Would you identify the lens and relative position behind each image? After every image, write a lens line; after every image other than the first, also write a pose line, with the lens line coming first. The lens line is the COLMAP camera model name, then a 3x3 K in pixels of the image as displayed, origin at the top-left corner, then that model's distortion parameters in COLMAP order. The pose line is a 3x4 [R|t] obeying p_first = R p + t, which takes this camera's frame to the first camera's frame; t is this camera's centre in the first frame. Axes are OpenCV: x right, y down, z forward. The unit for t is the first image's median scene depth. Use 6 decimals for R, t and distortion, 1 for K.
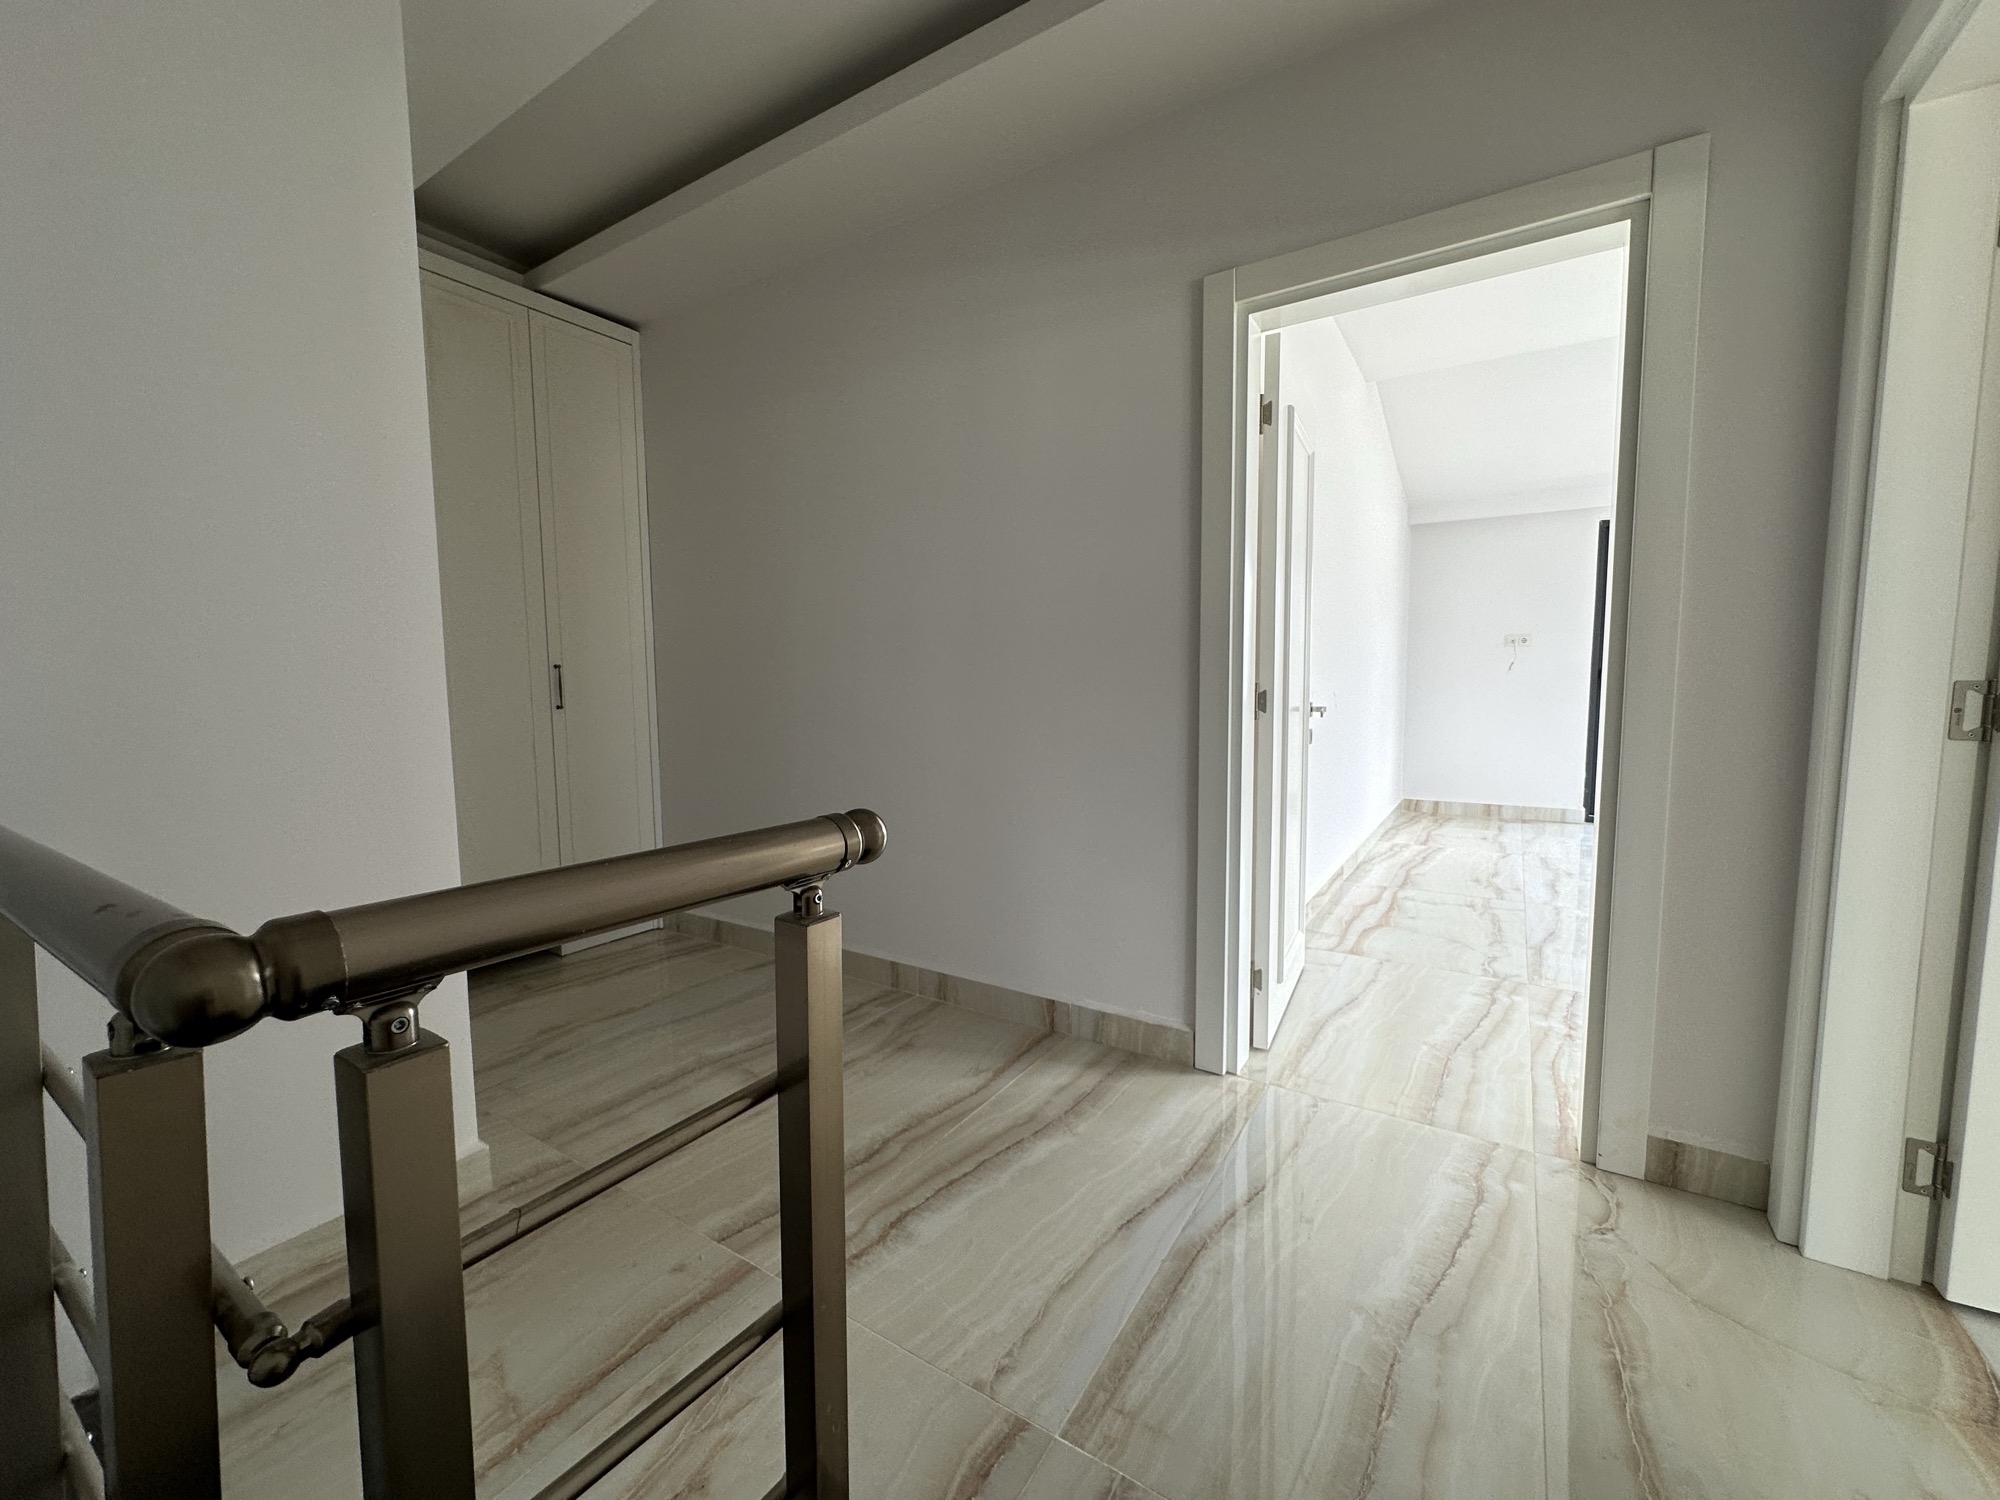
lens RADIAL K [[796.0, 0, 992.8], [0, 796.0, 742.1], [0, 0, 1]] dist [-0.003511, 0.000669]
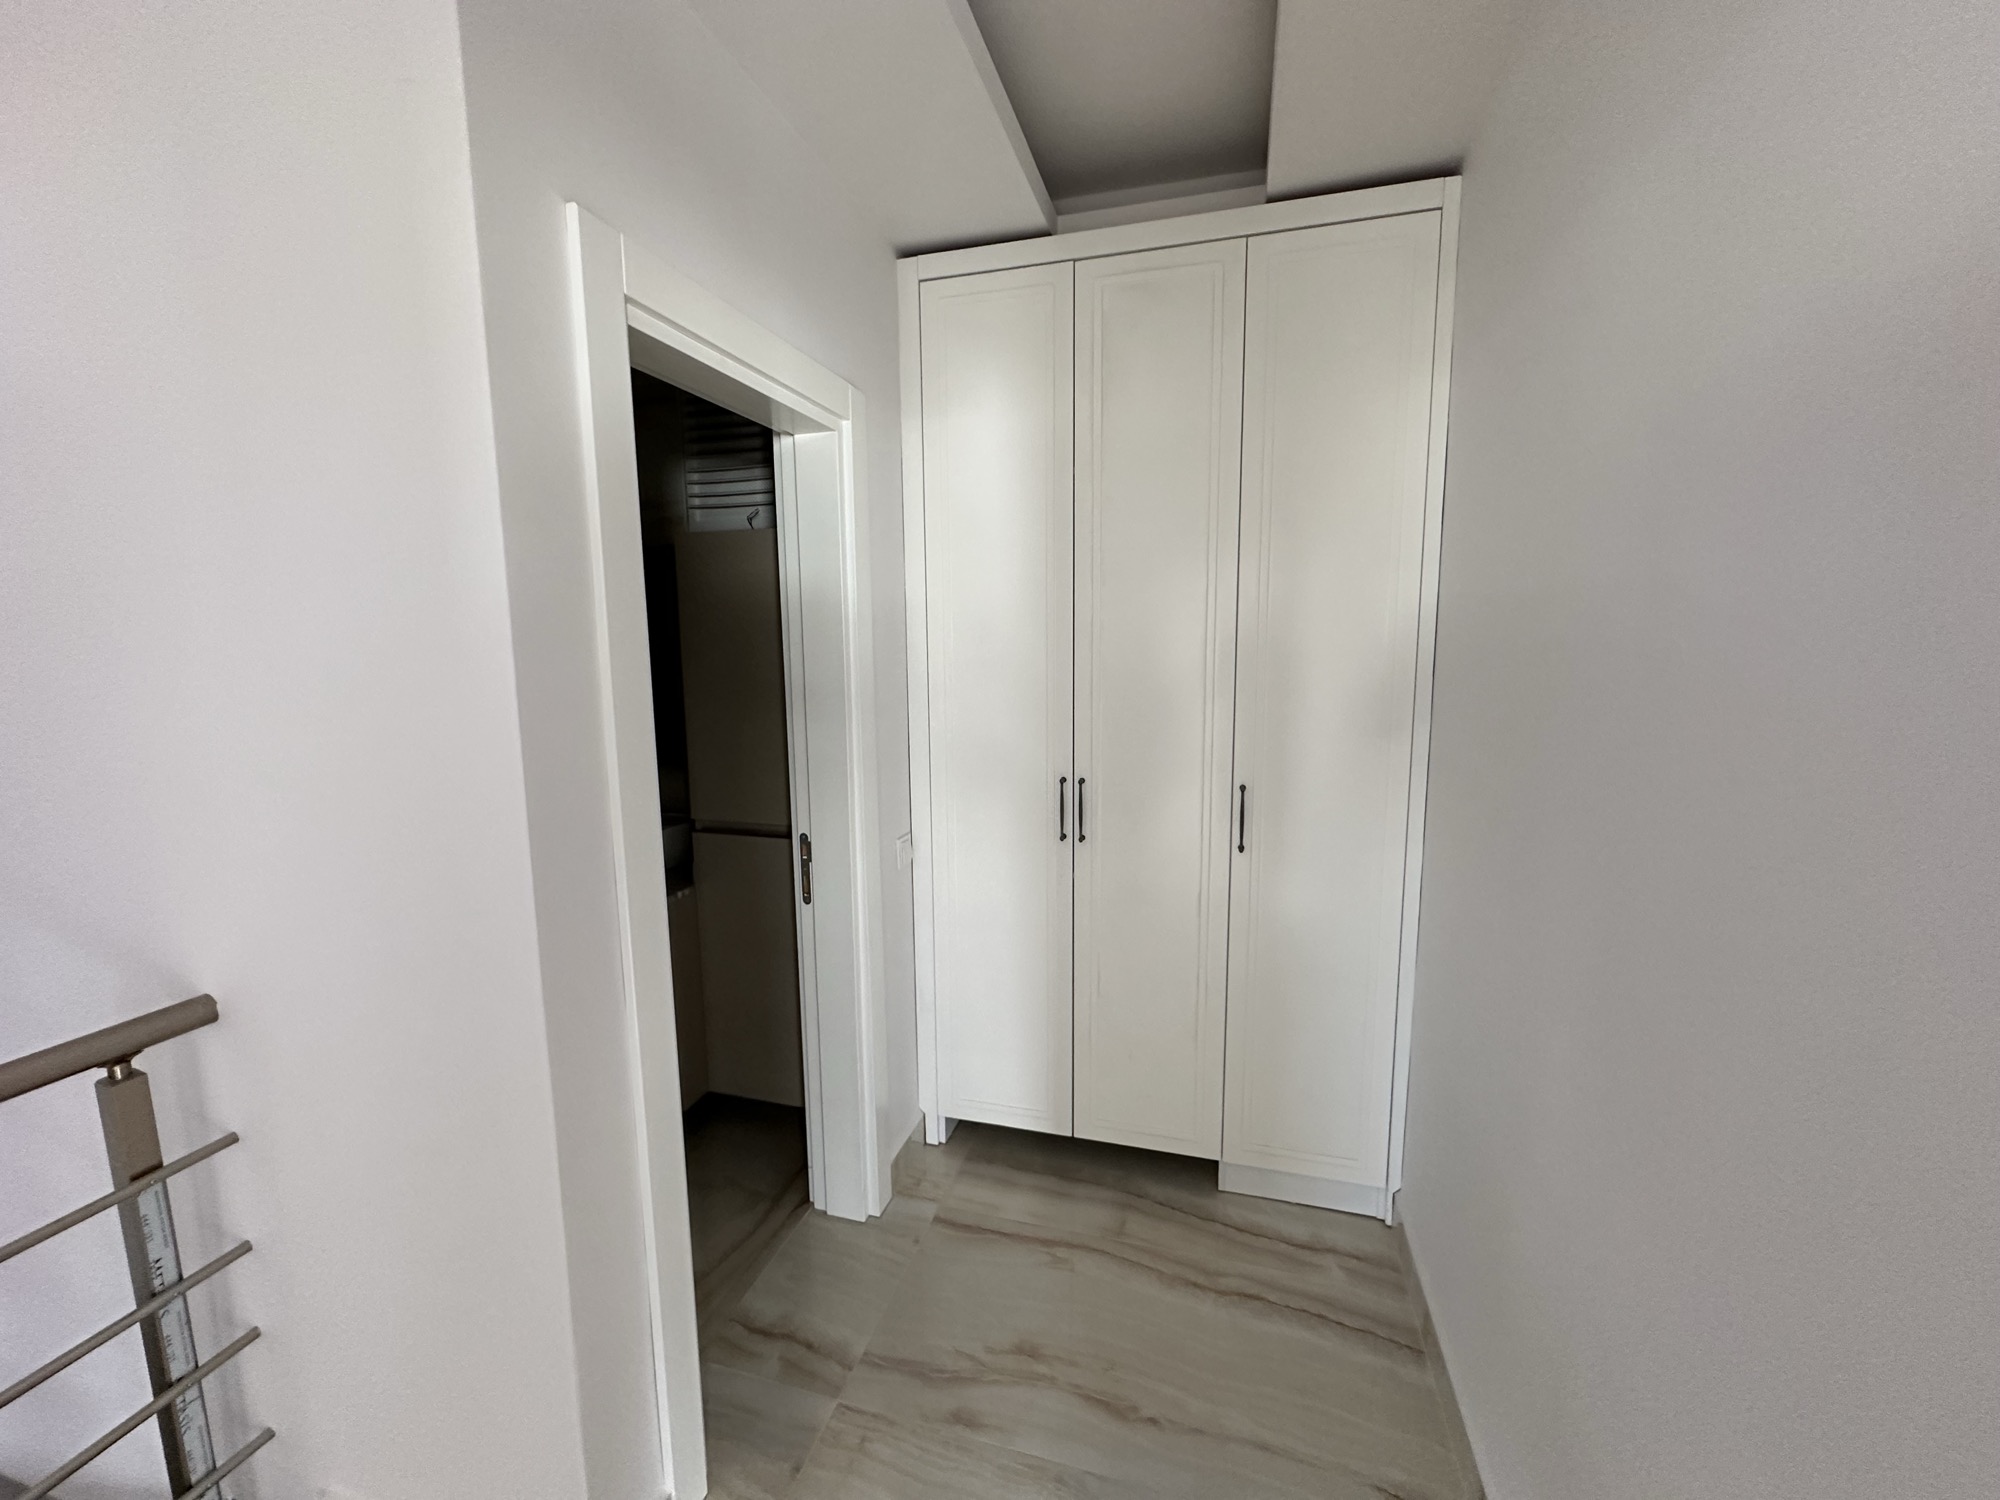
lens RADIAL K [[796.0, 0, 1006.7], [0, 796.0, 742.1], [0, 0, 1]] dist [-0.003511, 0.000669]
pose [[0.297599, 0.137186, -0.944783, 0.015450], [-0.074109, 0.989955, 0.120401, -0.198752], [0.951810, 0.034186, 0.304776, 0.608378]]
